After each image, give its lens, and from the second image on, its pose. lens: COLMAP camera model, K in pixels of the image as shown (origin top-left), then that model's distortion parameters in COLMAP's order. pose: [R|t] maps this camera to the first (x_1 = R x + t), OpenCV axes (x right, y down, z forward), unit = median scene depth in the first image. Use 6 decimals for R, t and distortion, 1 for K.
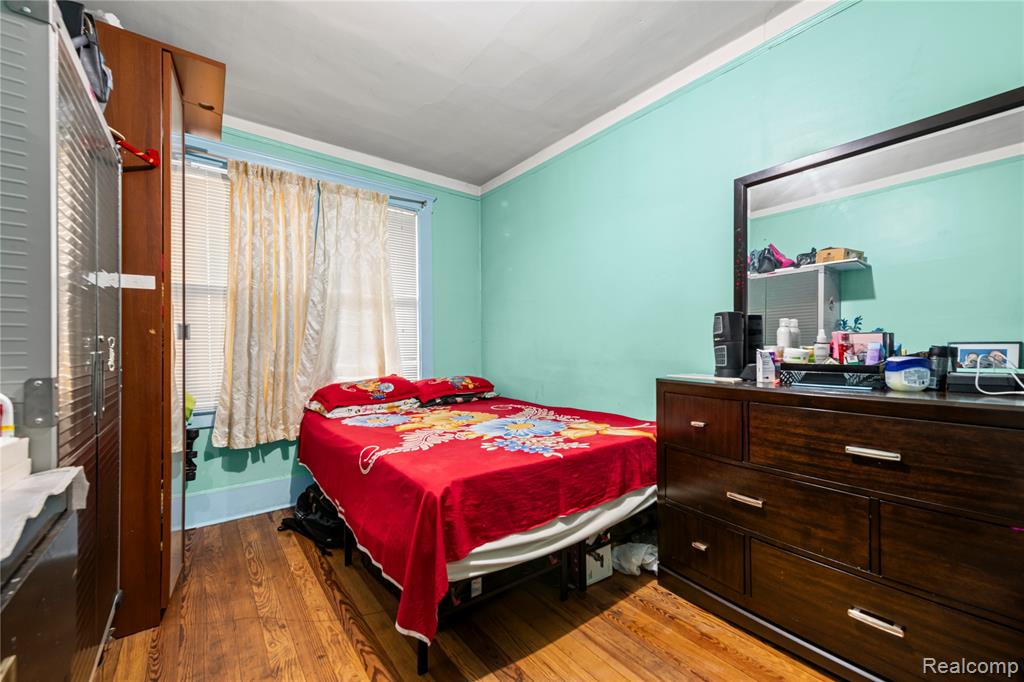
lens RADIAL K [[404.3, 0, 515.8], [0, 404.3, 345.8], [0, 0, 1]] dist [0.002495, -0.000305]
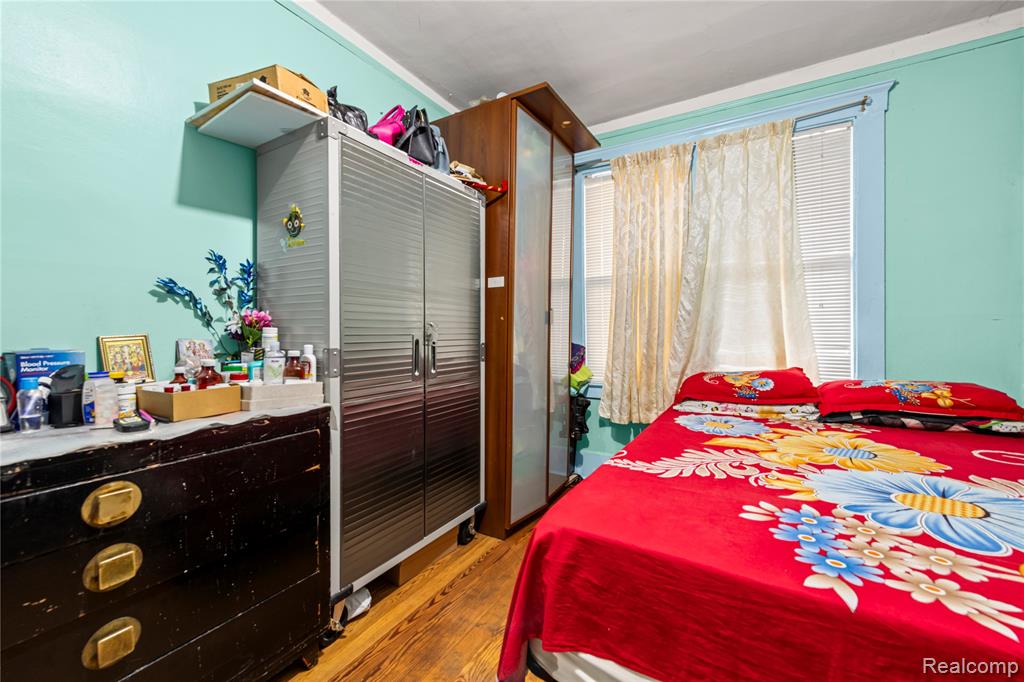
lens RADIAL K [[404.3, 0, 513.8], [0, 404.3, 332.1], [0, 0, 1]] dist [0.002495, -0.000305]
pose [[0.366322, 0.004818, -0.930476, 0.202378], [0.005179, 0.999961, 0.007217, 0.000342], [0.930474, -0.007463, 0.366283, 0.309754]]
